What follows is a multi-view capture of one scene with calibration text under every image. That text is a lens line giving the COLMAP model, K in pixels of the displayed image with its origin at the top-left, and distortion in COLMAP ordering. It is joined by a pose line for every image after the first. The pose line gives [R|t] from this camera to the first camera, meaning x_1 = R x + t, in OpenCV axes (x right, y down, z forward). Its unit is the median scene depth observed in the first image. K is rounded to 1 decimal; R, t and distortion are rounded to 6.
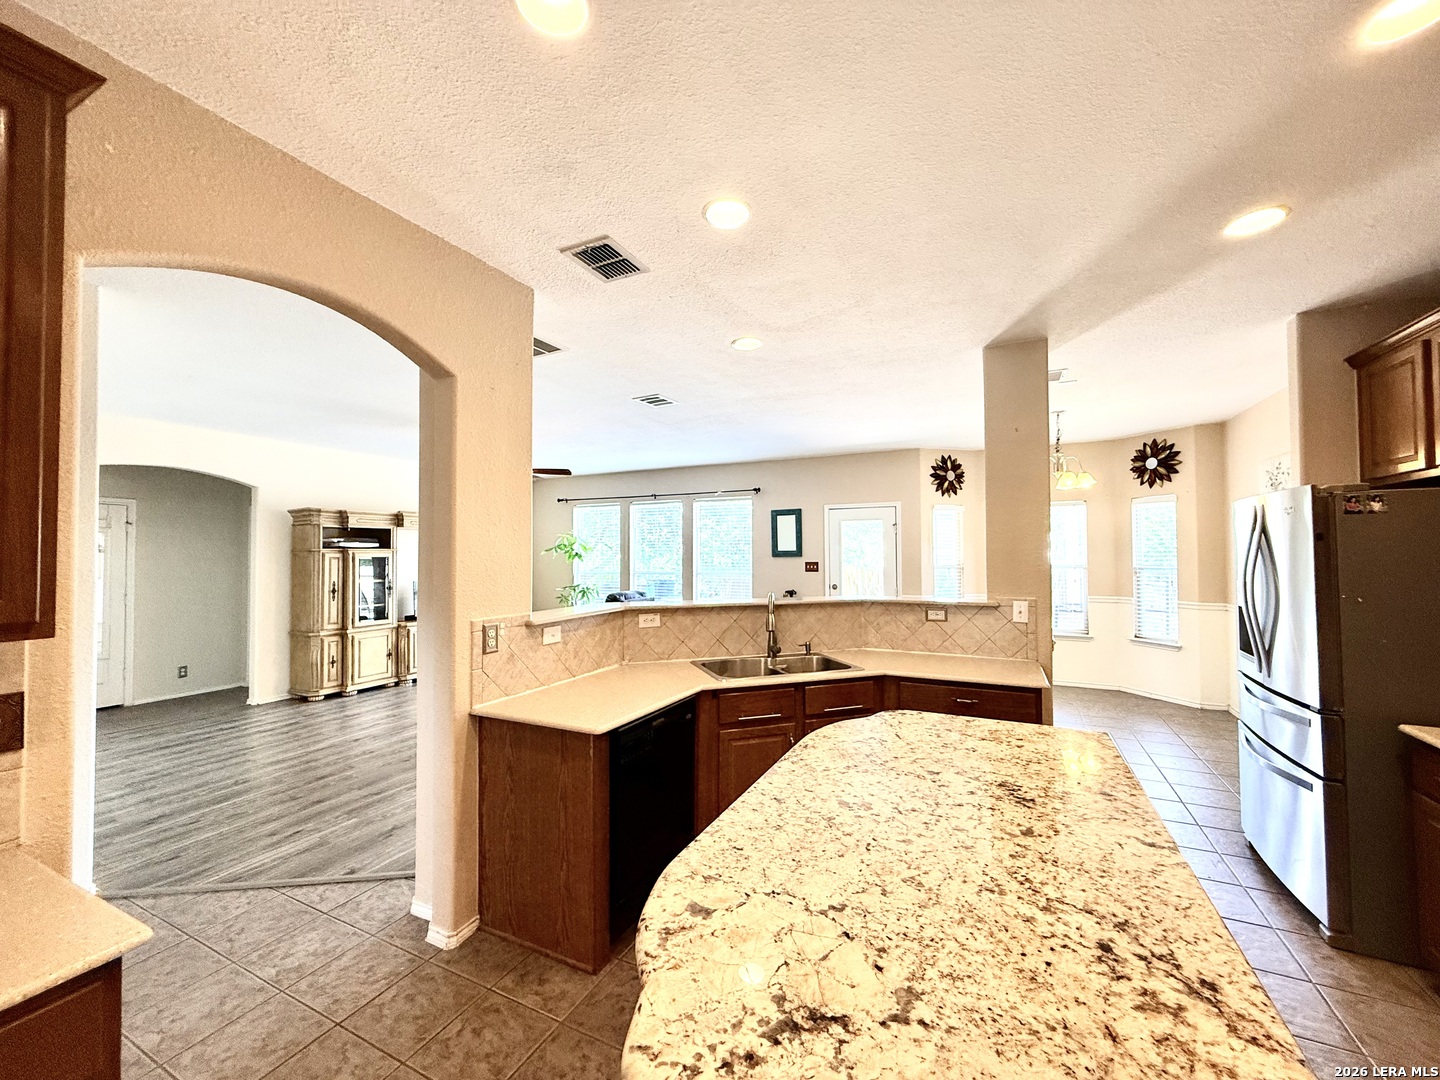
lens RADIAL K [[573.4, 0, 718.2], [0, 573.4, 544.4], [0, 0, 1]] dist [0.001440, 0.000324]
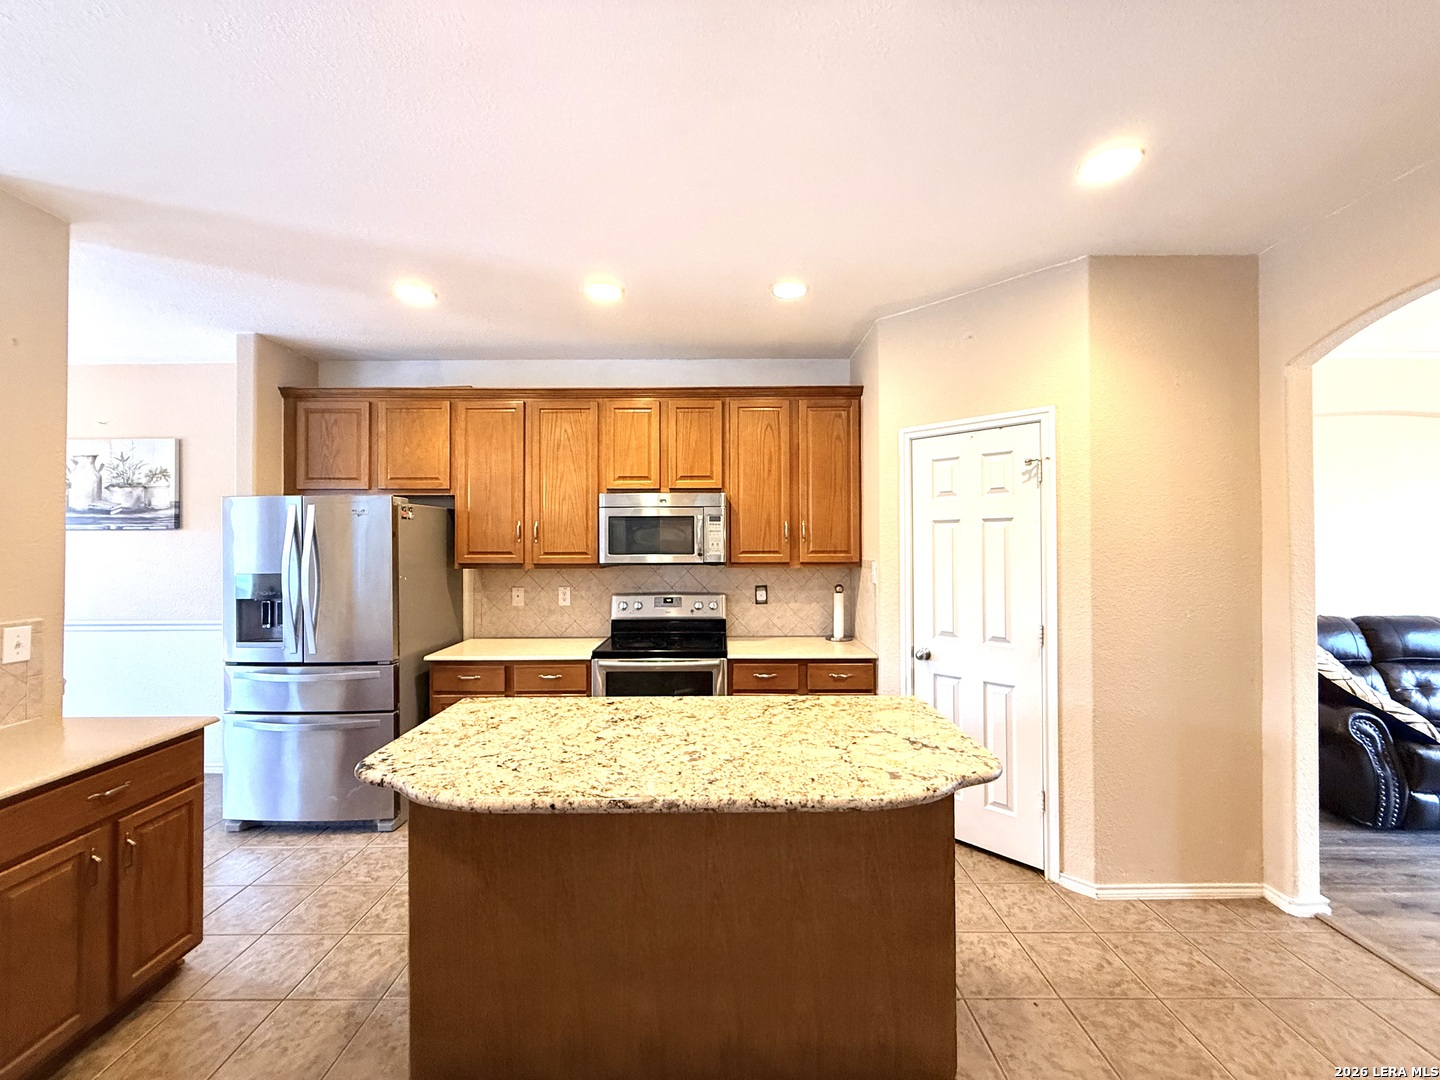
lens RADIAL K [[573.4, 0, 717.4], [0, 573.4, 540.4], [0, 0, 1]] dist [0.001440, 0.000324]
pose [[-0.439460, 0.013143, 0.898166, -0.355984], [-0.006936, 0.999813, -0.018024, 0.013972], [-0.898236, -0.014150, -0.439286, 0.622948]]
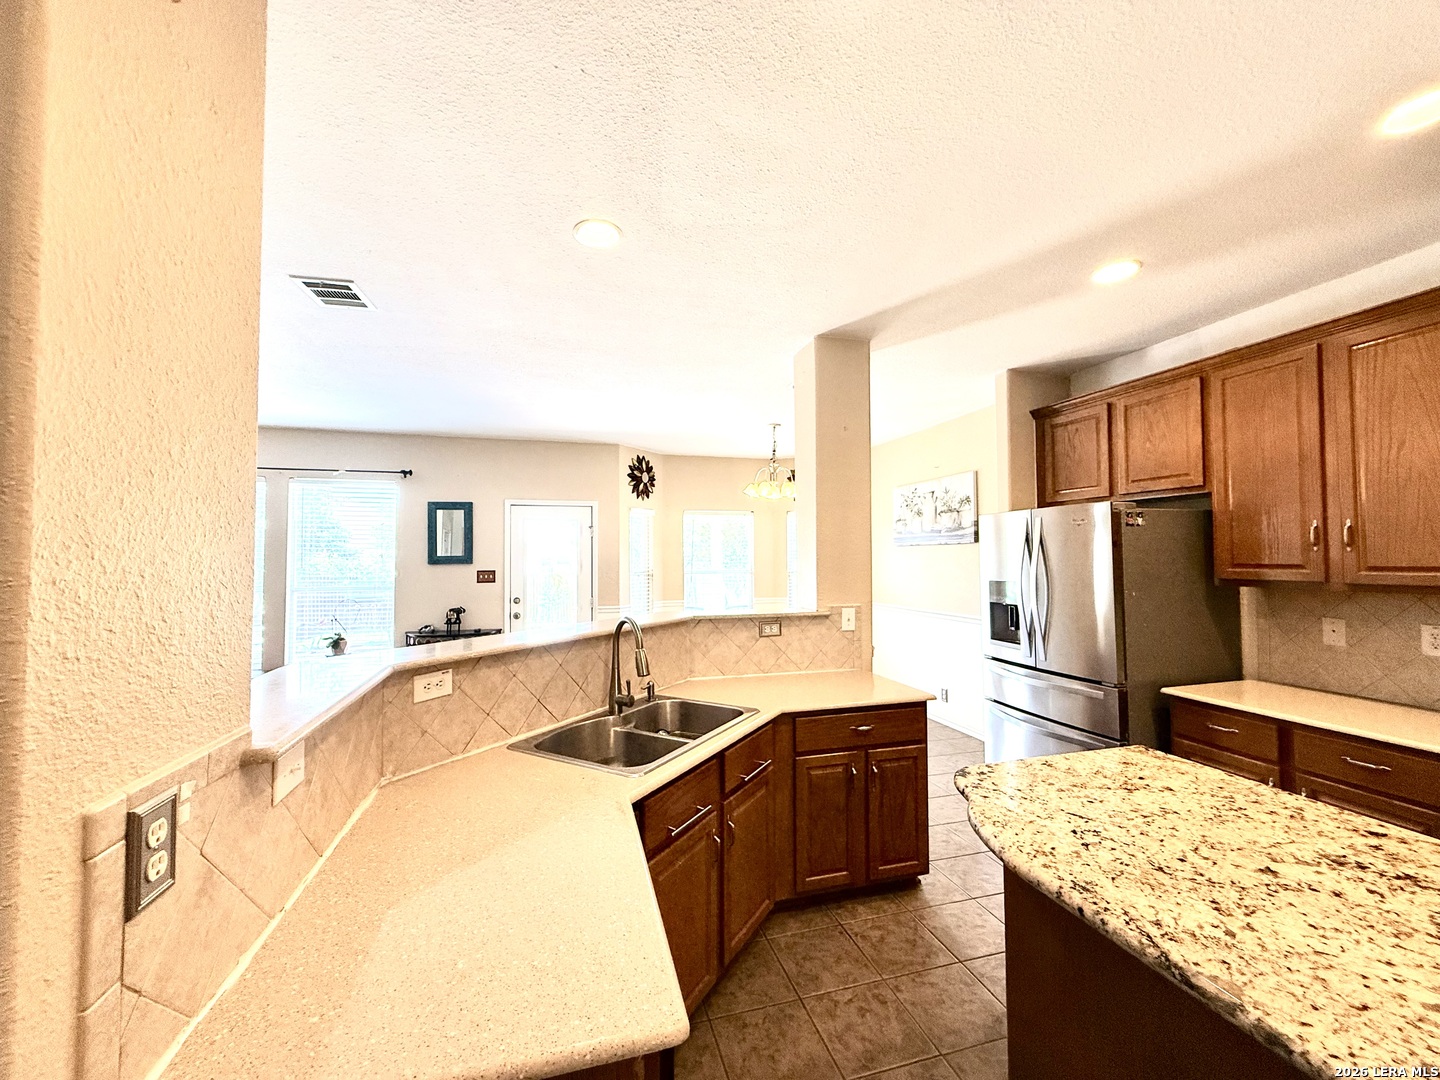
lens RADIAL K [[573.4, 0, 718.7], [0, 573.4, 540.5], [0, 0, 1]] dist [0.001440, 0.000324]
pose [[0.745045, 0.021474, 0.666668, -0.283191], [-0.008655, 0.999709, -0.022529, 0.010067], [-0.666958, 0.011015, 0.745014, 0.444572]]
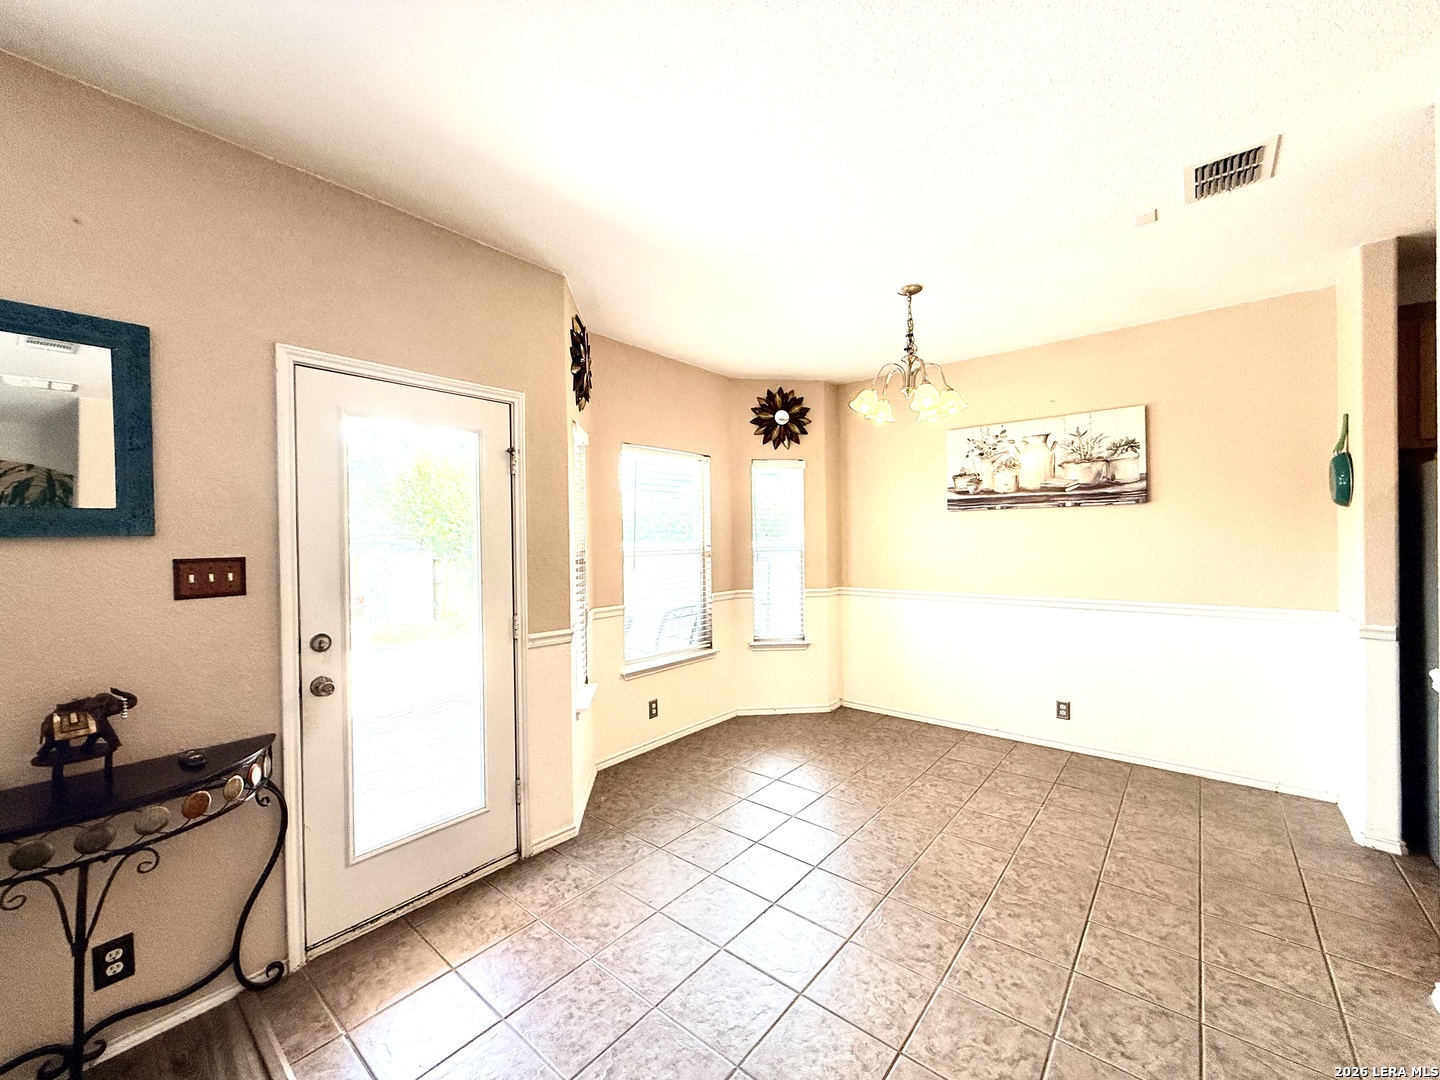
lens RADIAL K [[573.4, 0, 716.6], [0, 573.4, 538.3], [0, 0, 1]] dist [0.001440, 0.000324]
pose [[0.236524, 0.002663, 0.971622, -0.057972], [-0.004010, 0.999990, -0.001764, 0.048976], [-0.971617, -0.003479, 0.236532, 1.642441]]
